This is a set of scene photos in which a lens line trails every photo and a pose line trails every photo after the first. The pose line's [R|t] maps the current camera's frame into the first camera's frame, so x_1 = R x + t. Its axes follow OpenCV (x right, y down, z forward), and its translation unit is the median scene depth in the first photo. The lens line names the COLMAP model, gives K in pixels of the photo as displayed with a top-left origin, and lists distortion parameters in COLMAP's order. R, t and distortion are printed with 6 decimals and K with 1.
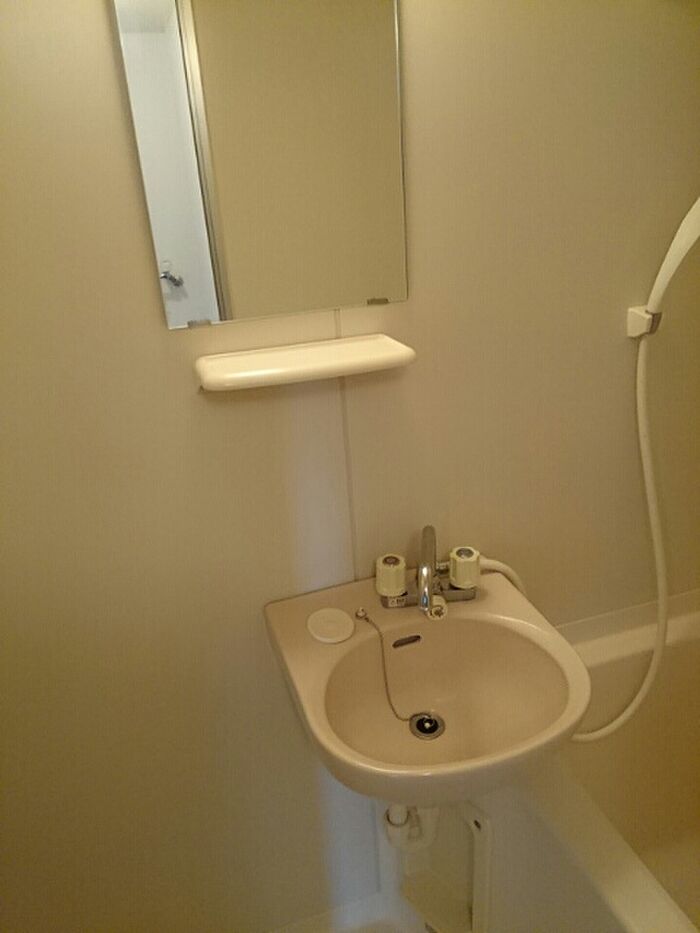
lens RADIAL K [[747.9, 0, 350.0], [0, 747.9, 466.5], [0, 0, 1]] dist [0.086018, -0.000984]
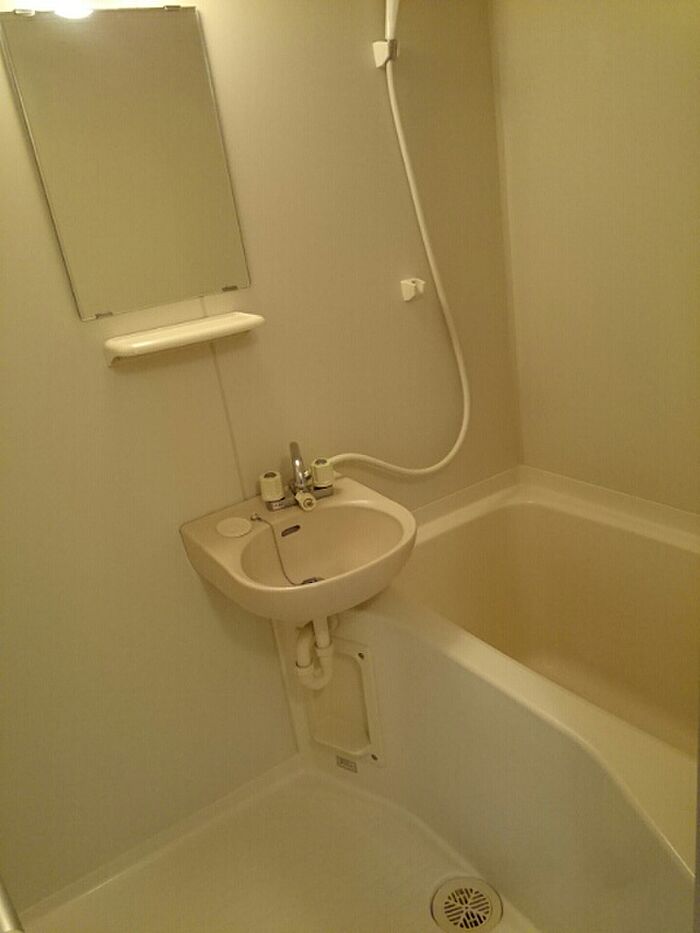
lens RADIAL K [[747.9, 0, 350.0], [0, 747.9, 466.5], [0, 0, 1]] dist [0.086018, -0.000984]
pose [[0.961711, -0.159800, 0.222655, -0.106975], [0.171630, 0.984550, -0.034705, 0.182968], [-0.213669, 0.071591, 0.974279, -0.368923]]
